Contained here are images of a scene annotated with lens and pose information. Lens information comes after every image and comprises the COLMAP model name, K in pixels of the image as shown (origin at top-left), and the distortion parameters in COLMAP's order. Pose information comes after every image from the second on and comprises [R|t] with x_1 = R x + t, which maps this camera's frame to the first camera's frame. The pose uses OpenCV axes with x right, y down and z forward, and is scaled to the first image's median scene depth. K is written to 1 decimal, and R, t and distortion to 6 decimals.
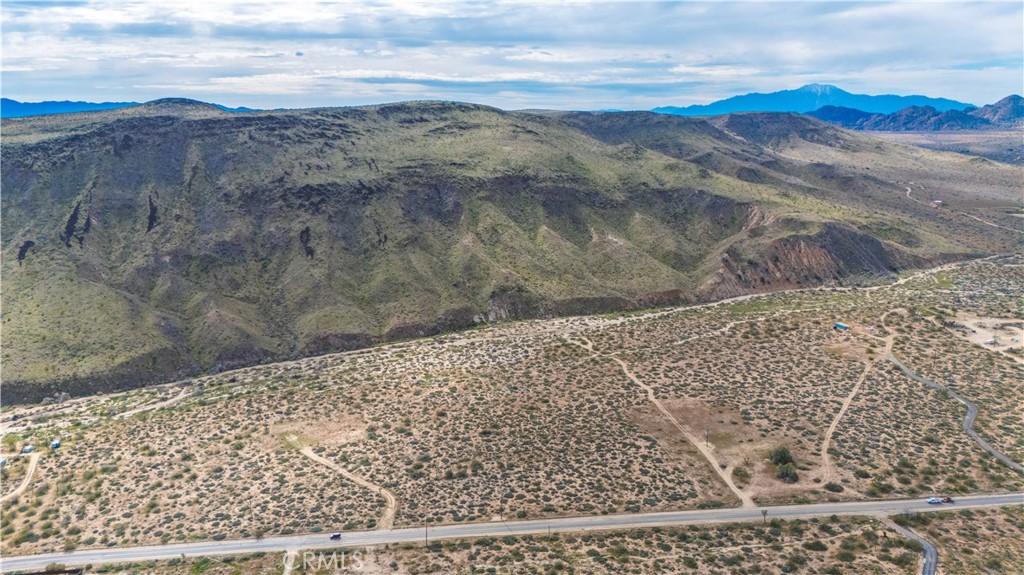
lens RADIAL K [[745.6, 0, 515.2], [0, 745.6, 296.5], [0, 0, 1]] dist [0.081242, -0.087052]
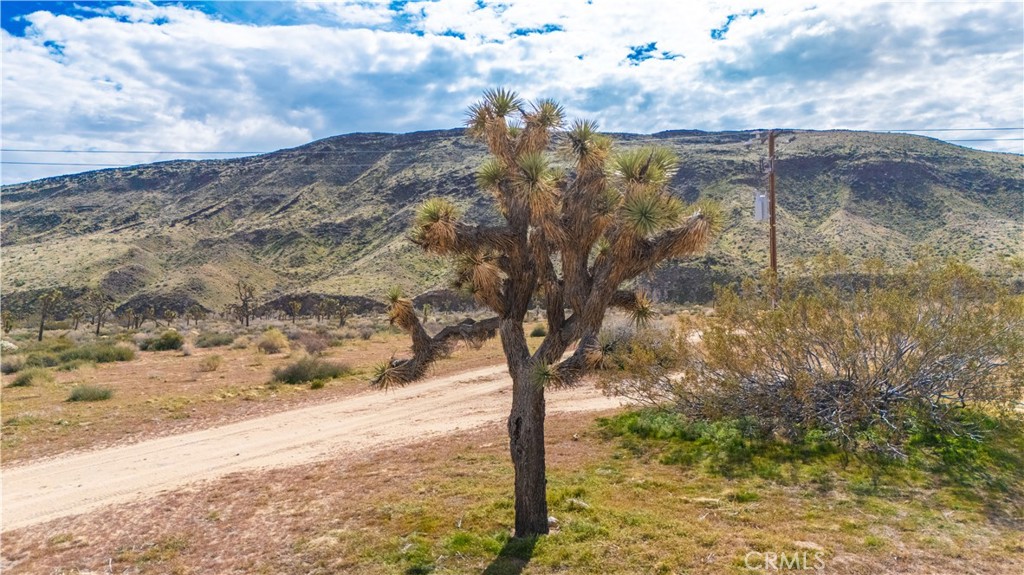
lens RADIAL K [[745.6, 0, 515.3], [0, 745.6, 305.0], [0, 0, 1]] dist [0.081242, -0.087052]
pose [[0.839486, -0.008785, -0.543310, 0.160227], [-0.115021, 0.974339, -0.193478, 0.124506], [0.531068, 0.224914, 0.816933, 0.510644]]
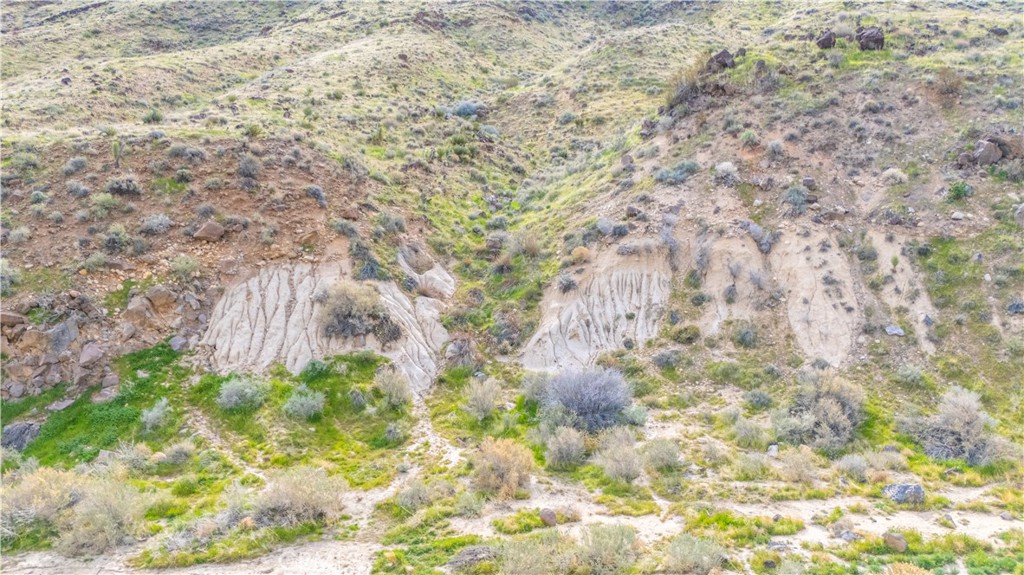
lens RADIAL K [[745.6, 0, 512.6], [0, 745.6, 288.8], [0, 0, 1]] dist [0.081242, -0.087052]
pose [[0.878768, 0.038979, -0.475654, -0.008444], [-0.105707, 0.987801, -0.114344, 0.029561], [0.465395, 0.150761, 0.872169, 0.870825]]
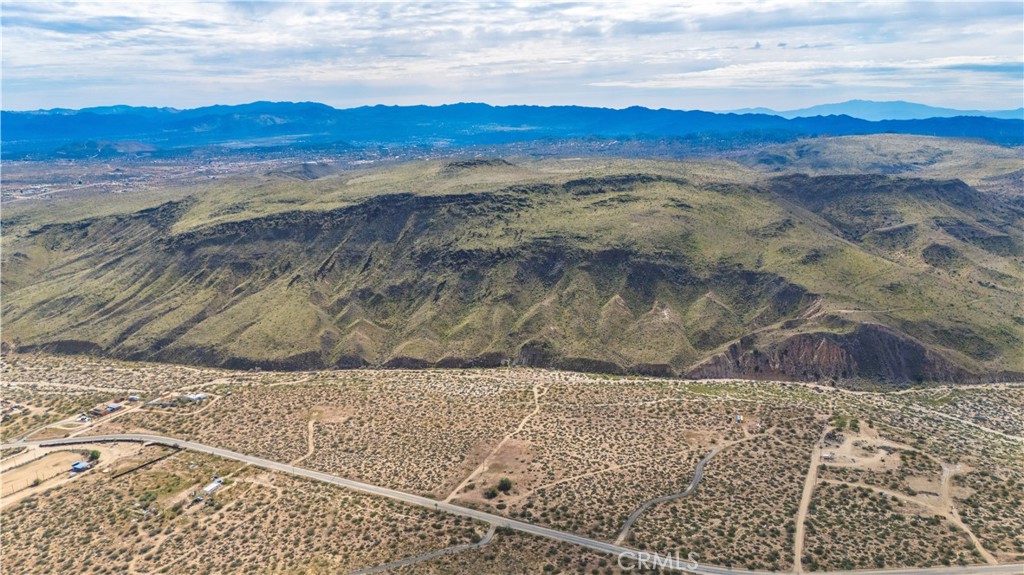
lens RADIAL K [[745.6, 0, 515.5], [0, 745.6, 293.5], [0, 0, 1]] dist [0.081242, -0.087052]
pose [[0.852843, 0.123276, -0.507407, 0.629055], [-0.120853, 0.991948, 0.037869, -0.145971], [0.507990, 0.029026, 0.860874, -0.225049]]
